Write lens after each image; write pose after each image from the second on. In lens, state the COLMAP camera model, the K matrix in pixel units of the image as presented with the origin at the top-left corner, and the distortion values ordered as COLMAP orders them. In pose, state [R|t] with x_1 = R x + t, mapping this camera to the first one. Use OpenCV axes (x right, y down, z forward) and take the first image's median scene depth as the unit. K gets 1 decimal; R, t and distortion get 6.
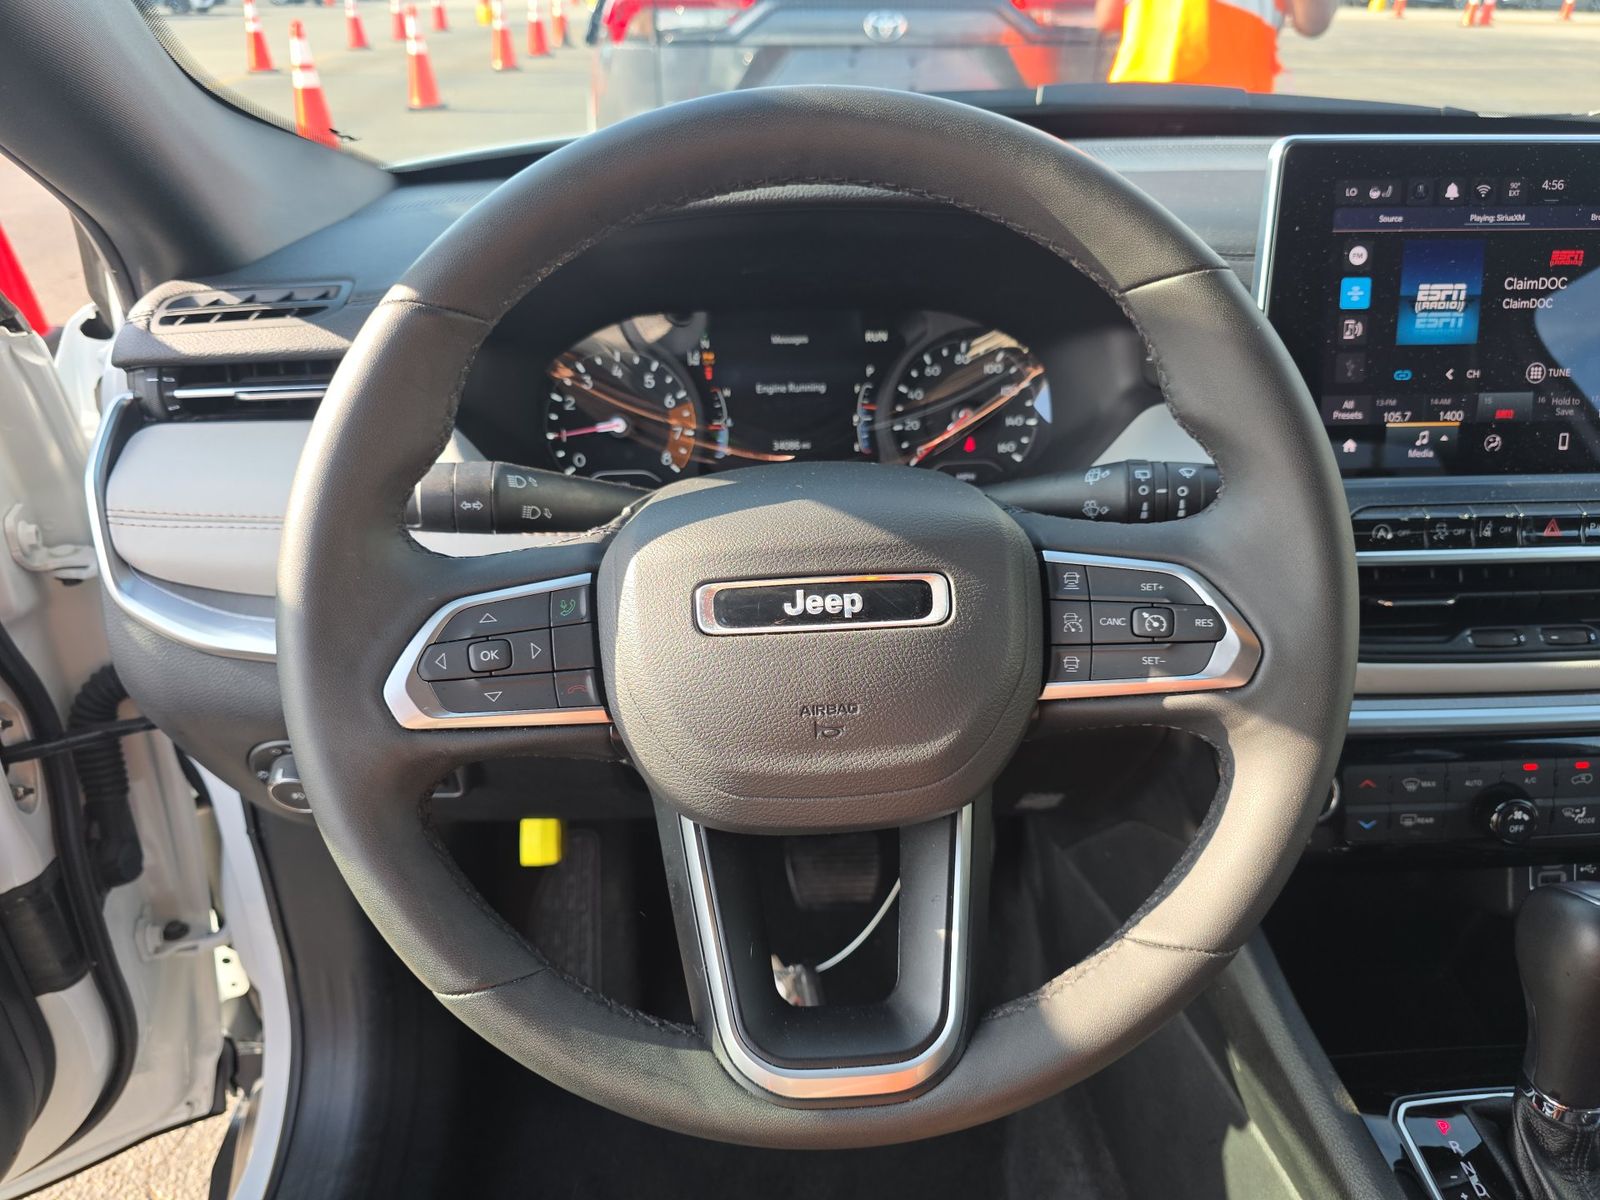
lens RADIAL K [[1090.0, 0, 797.4], [0, 1090.0, 609.5], [0, 0, 1]] dist [0.019458, -0.021576]
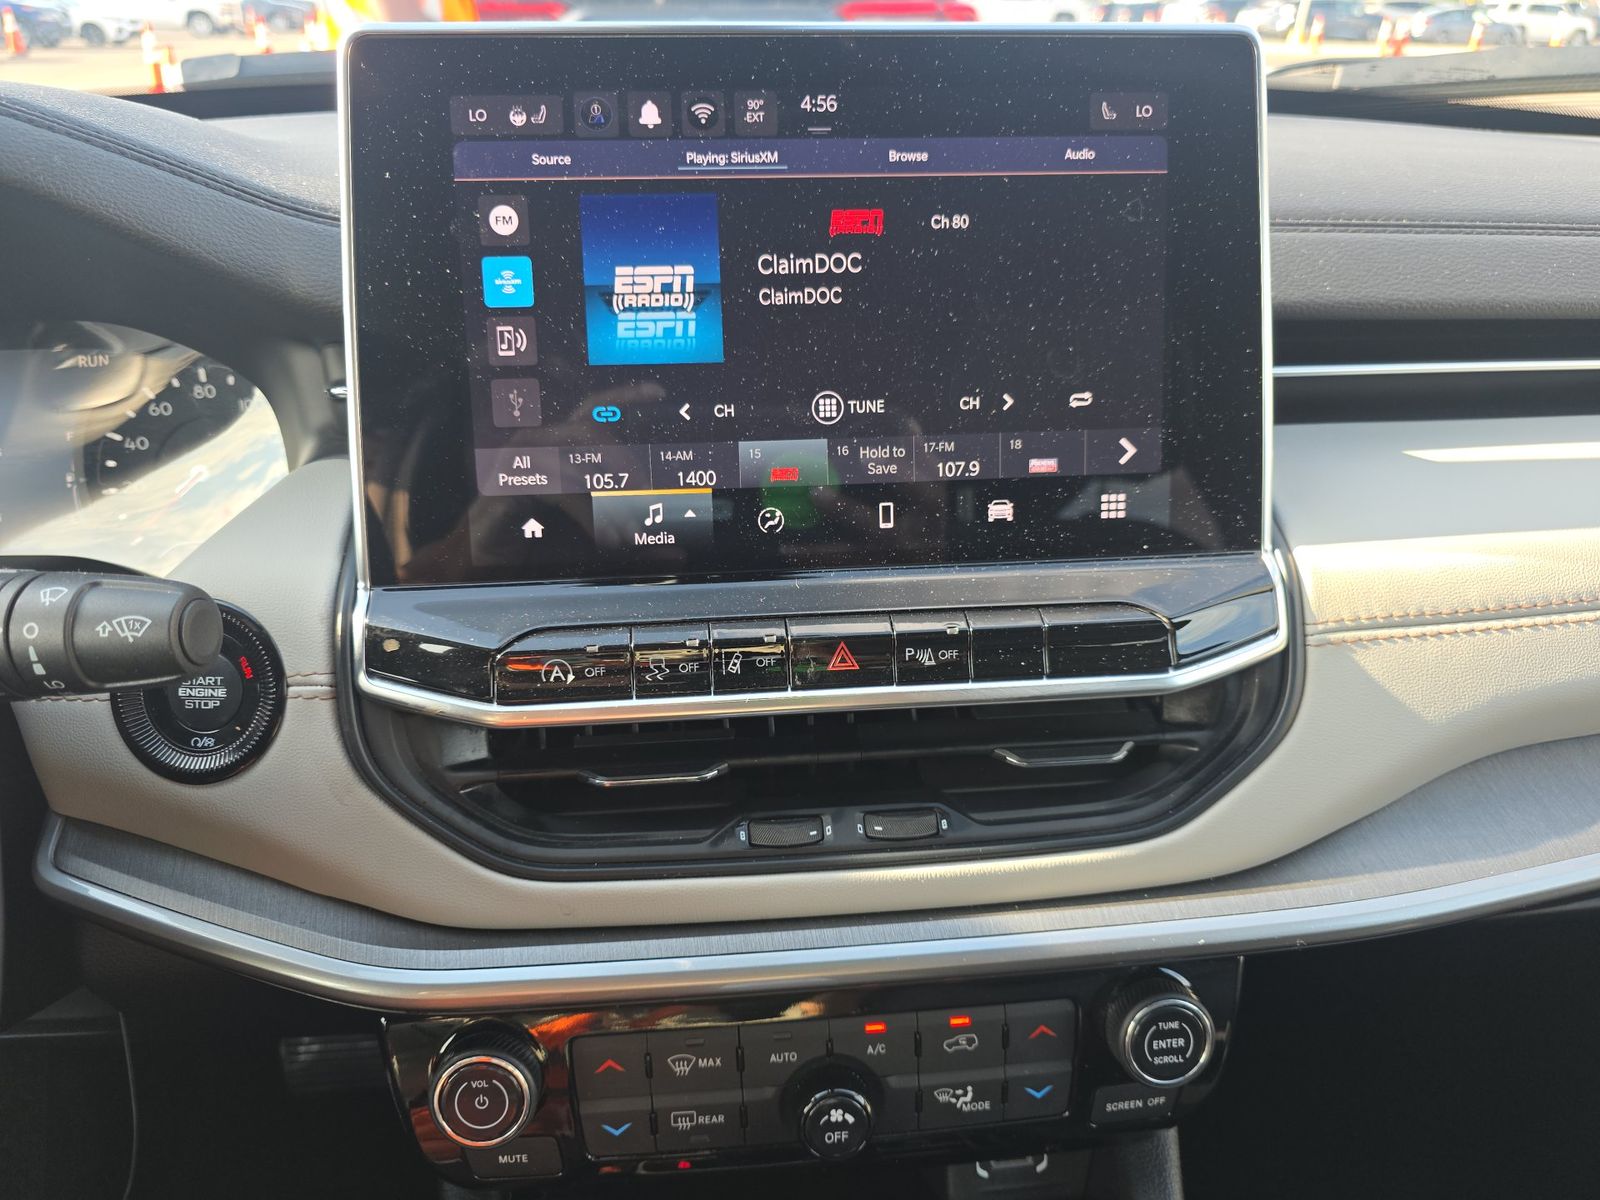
lens RADIAL K [[1090.0, 0, 797.5], [0, 1090.0, 608.5], [0, 0, 1]] dist [0.019458, -0.021576]
pose [[0.999269, -0.019263, 0.033014, 0.635284], [0.020107, 0.999475, -0.025414, -0.086169], [-0.032508, 0.026059, 0.999132, 0.382208]]
